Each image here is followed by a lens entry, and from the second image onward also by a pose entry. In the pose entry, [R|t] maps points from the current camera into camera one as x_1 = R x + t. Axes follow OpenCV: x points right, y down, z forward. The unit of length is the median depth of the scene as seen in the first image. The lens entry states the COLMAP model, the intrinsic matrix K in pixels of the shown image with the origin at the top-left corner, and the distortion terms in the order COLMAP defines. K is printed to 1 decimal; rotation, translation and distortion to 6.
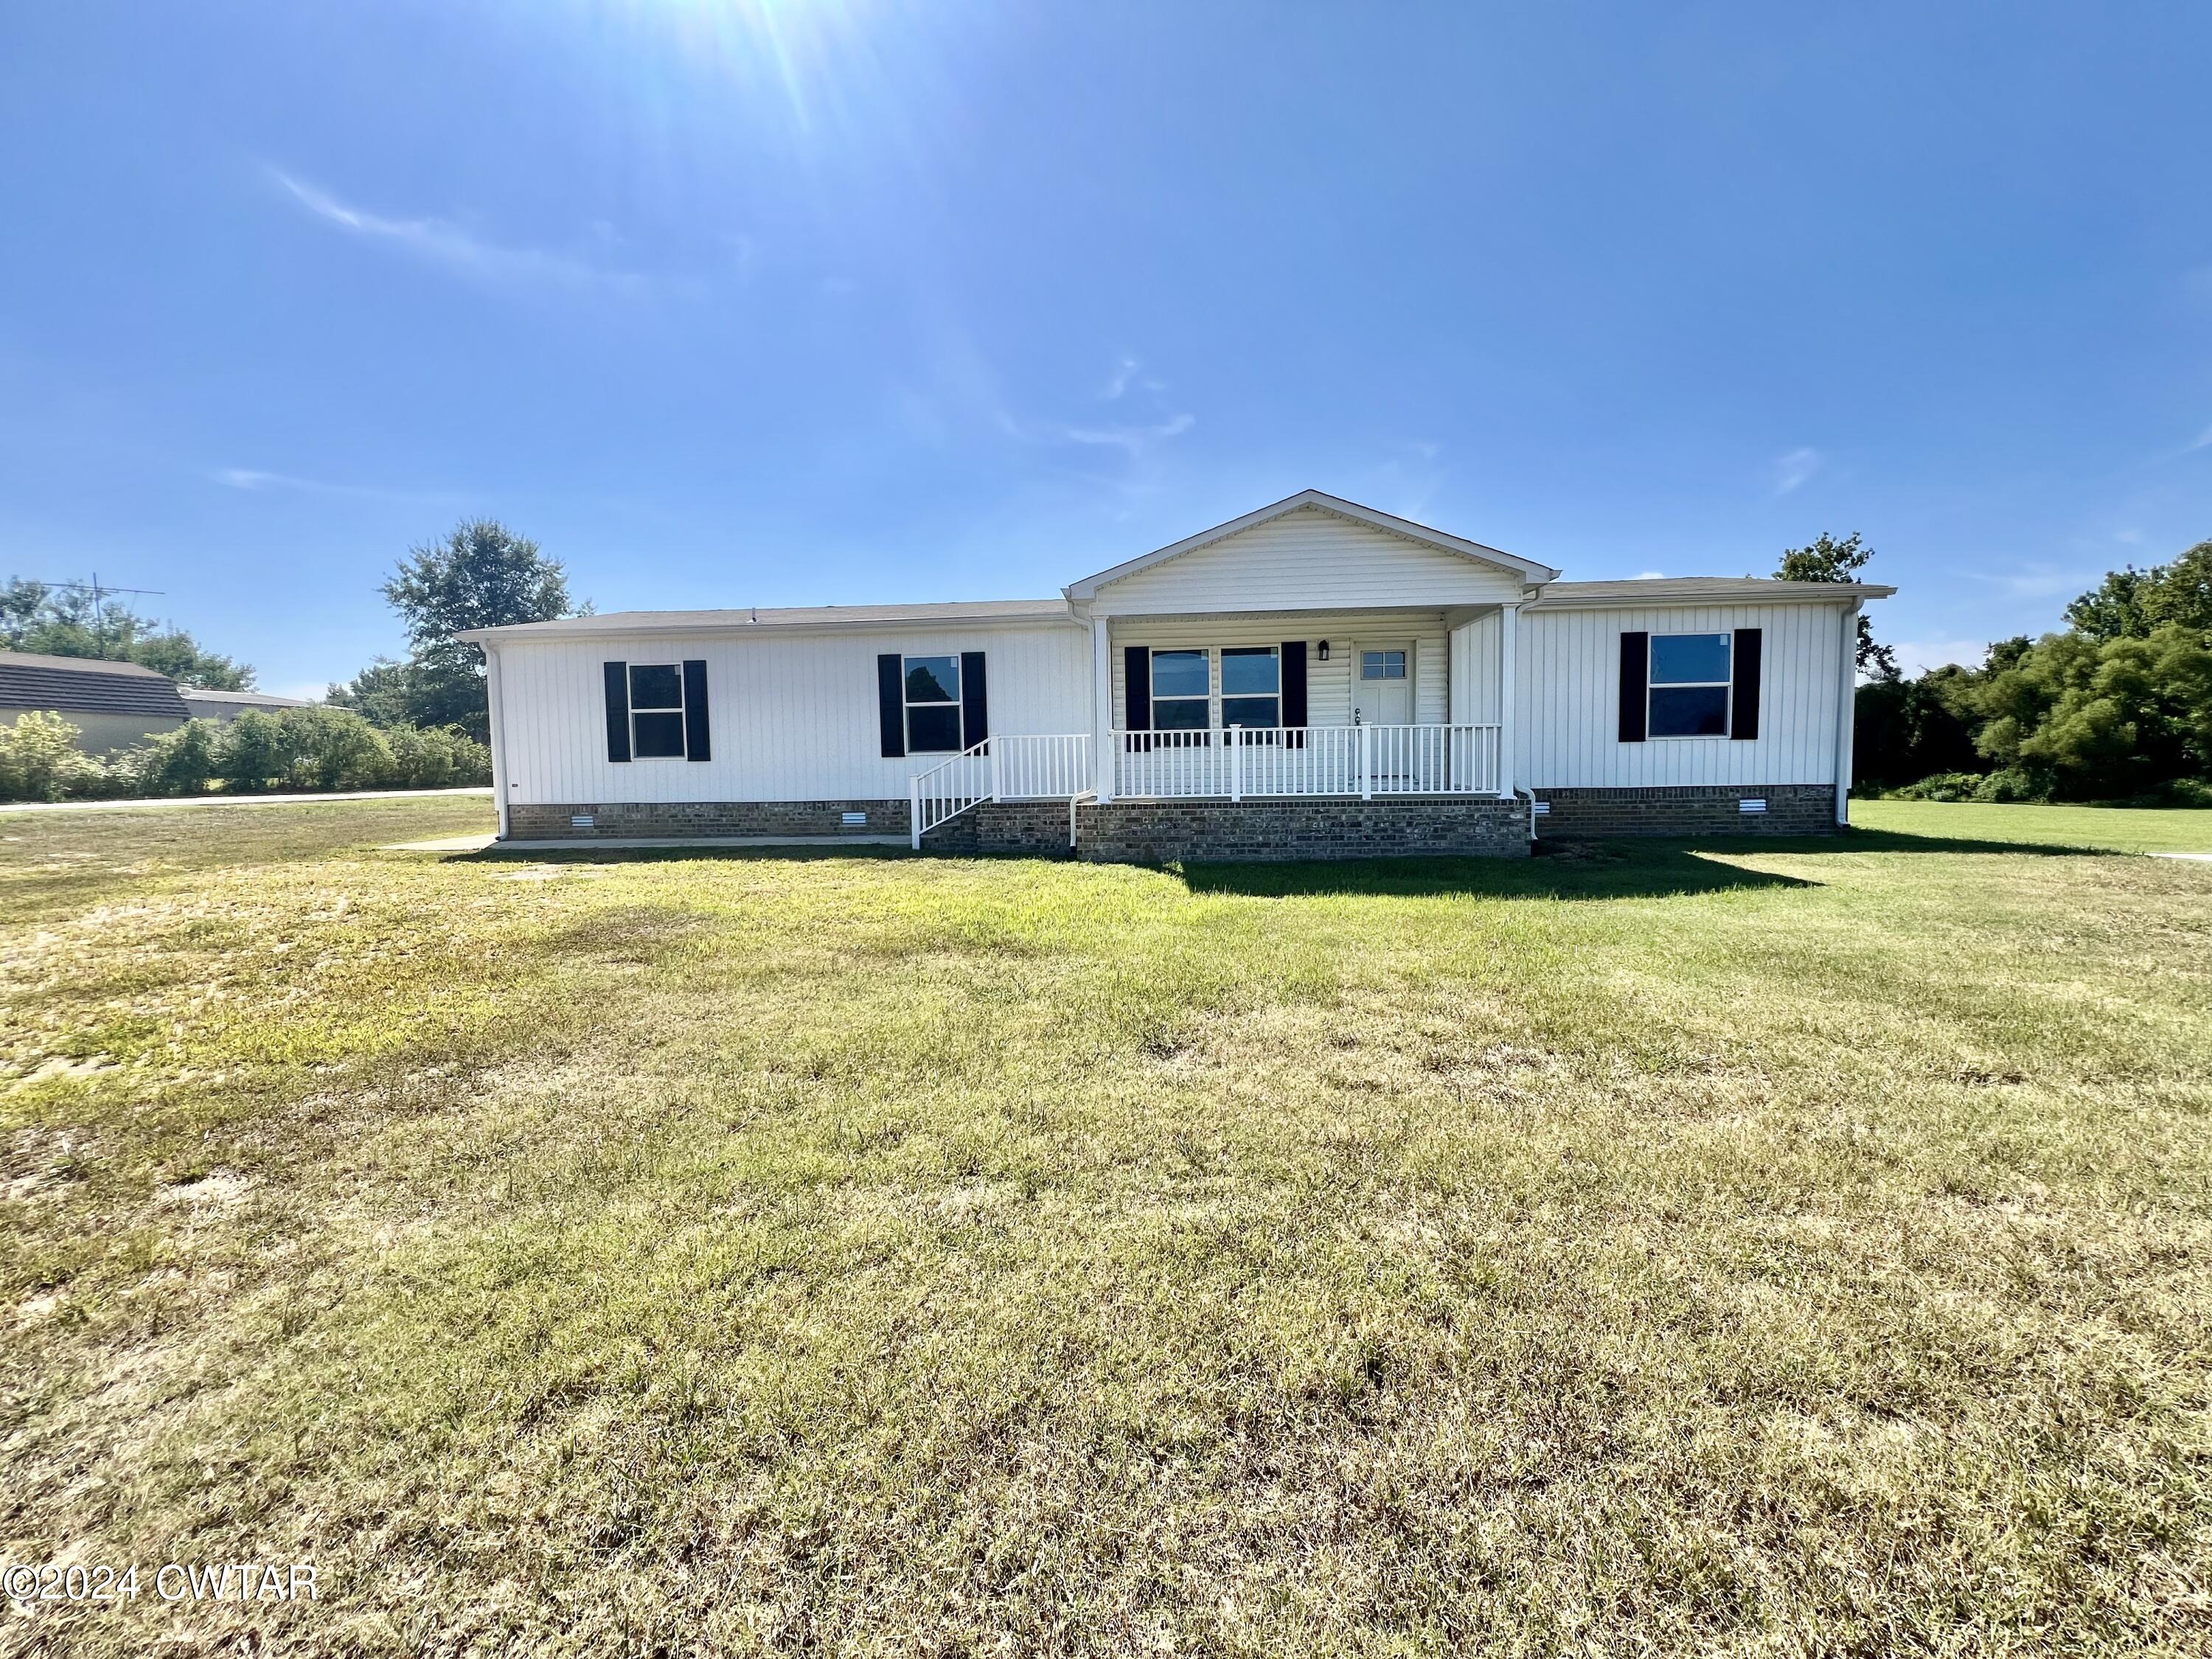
lens RADIAL K [[890.0, 0, 1106.0], [0, 890.0, 829.5], [0, 0, 1]] dist [0.000668, 0.000028]
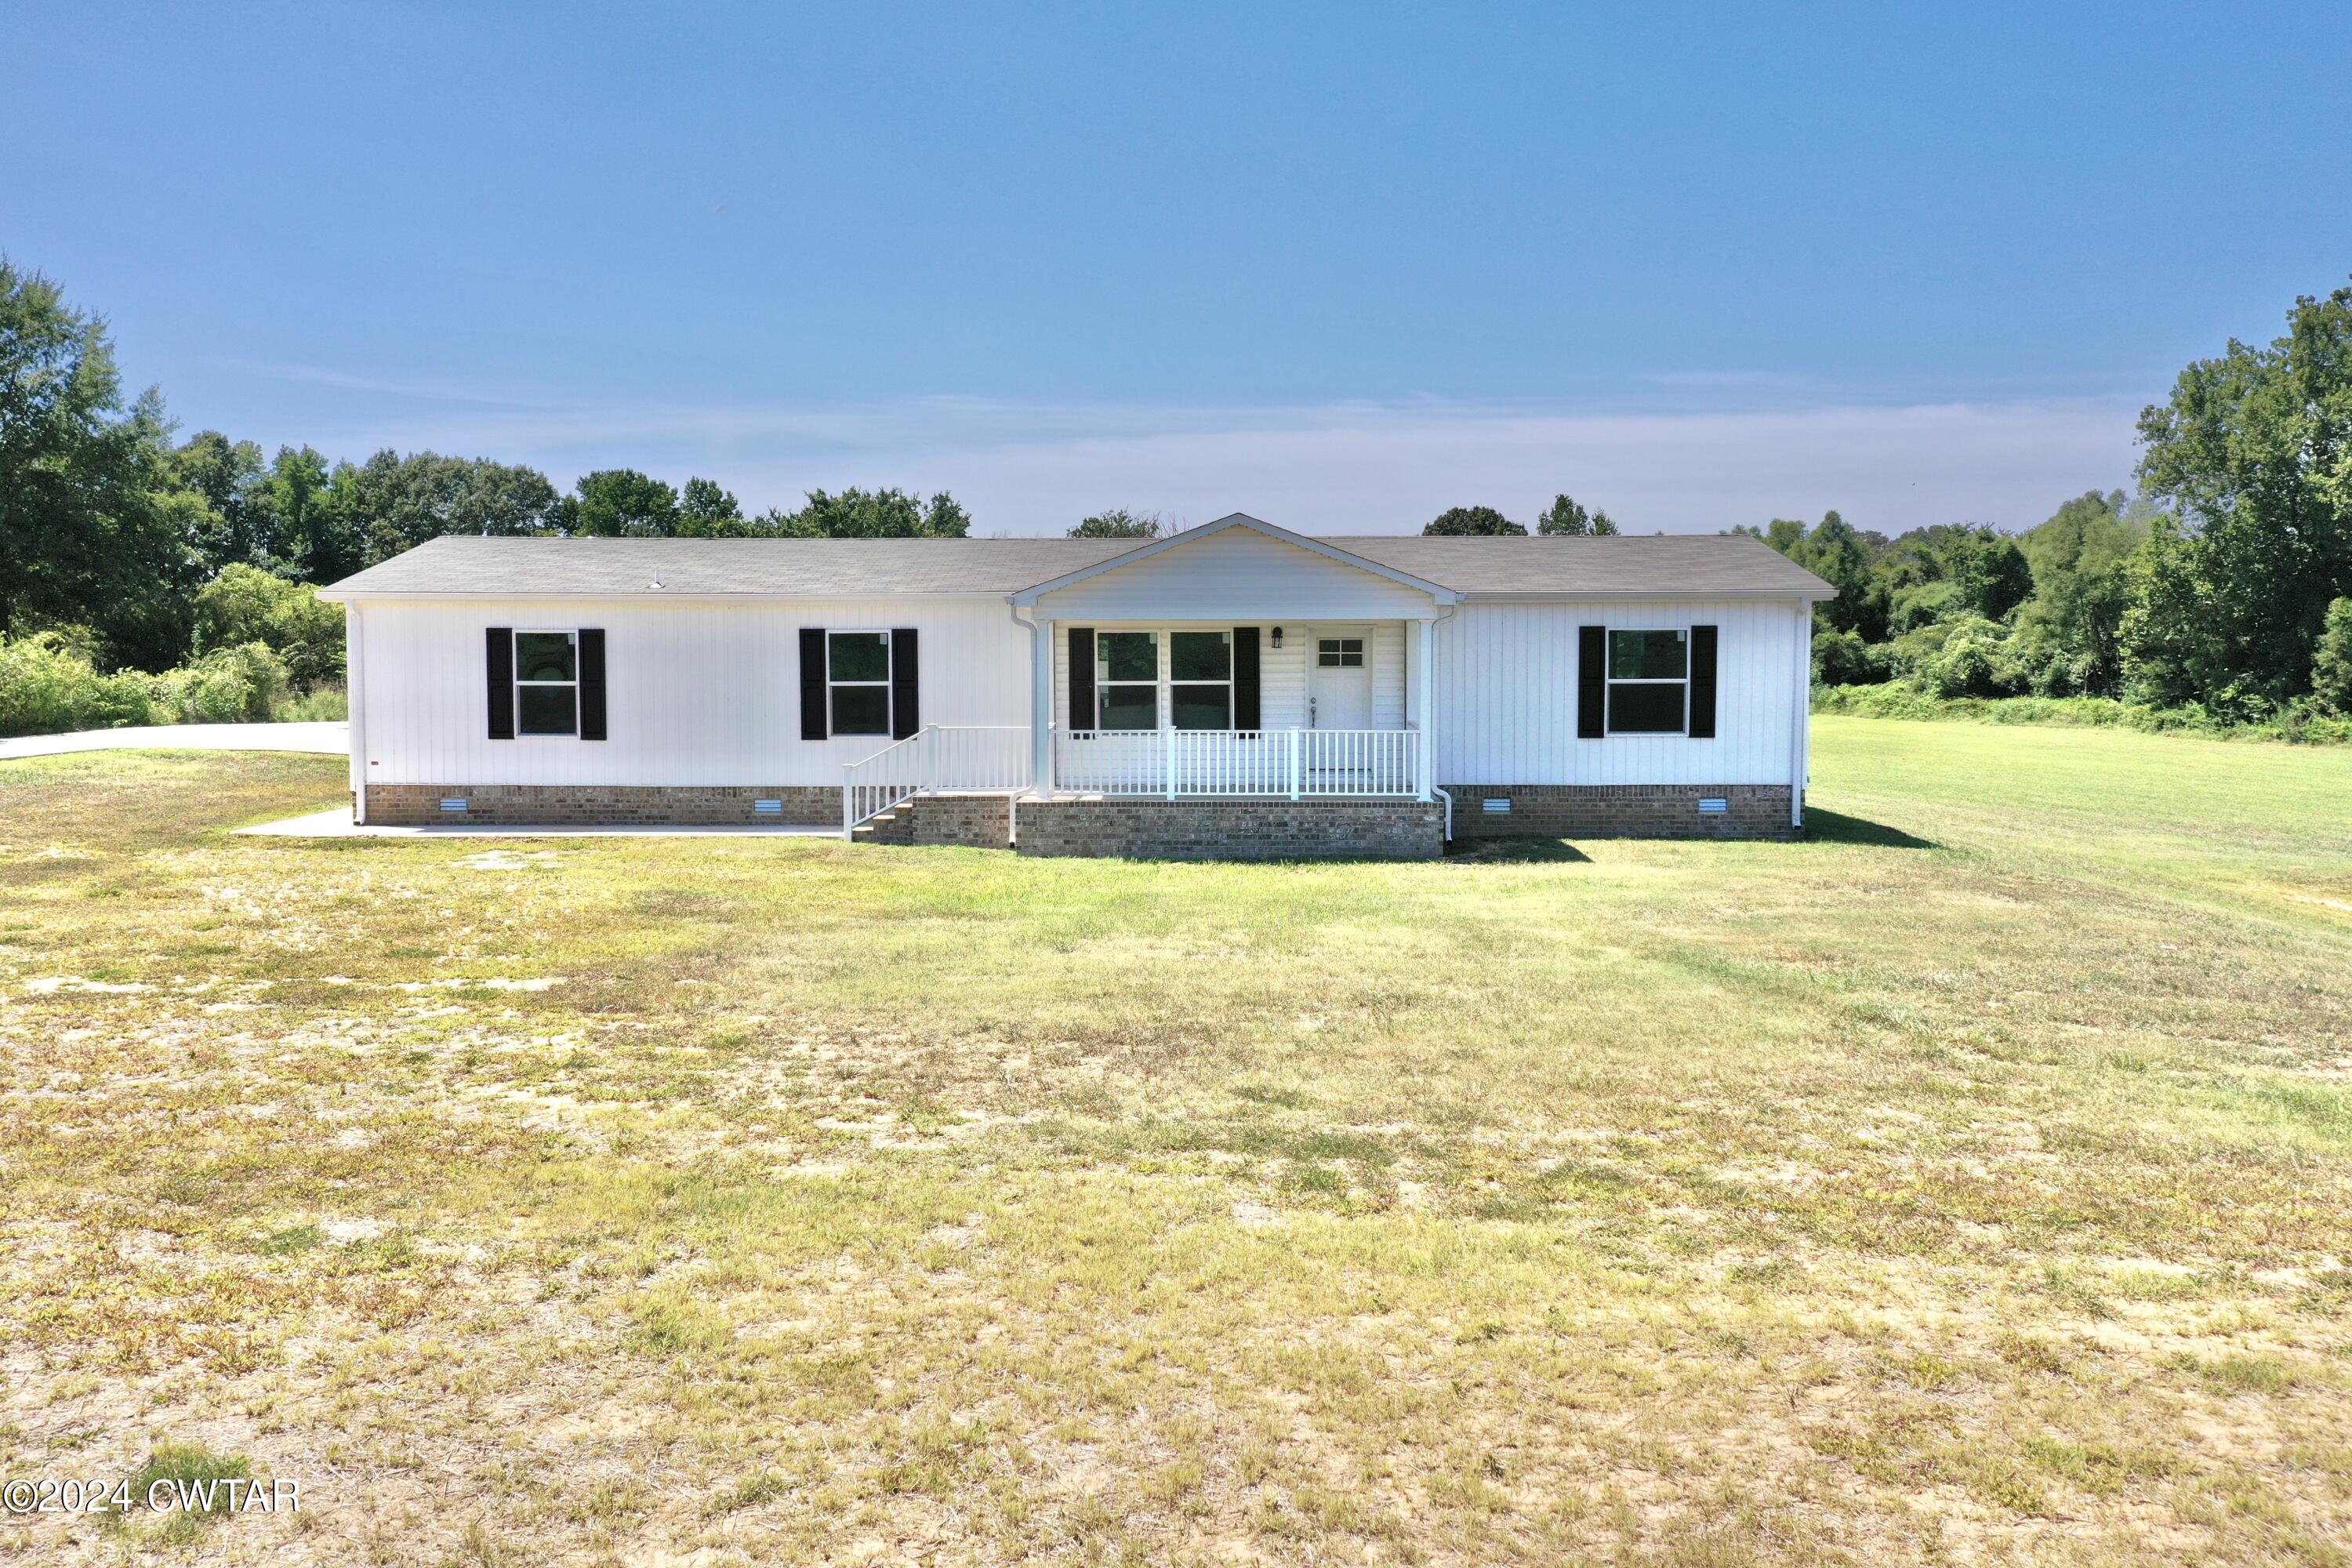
lens RADIAL K [[1837.6, 0, 1176.0], [0, 1837.6, 784.0], [0, 0, 1]] dist [-0.004696, -0.001268]
pose [[0.997932, 0.011896, 0.063164, 0.014384], [-0.011909, 0.999929, -0.000169, -0.042868], [-0.063161, -0.000584, 0.998003, -0.969261]]
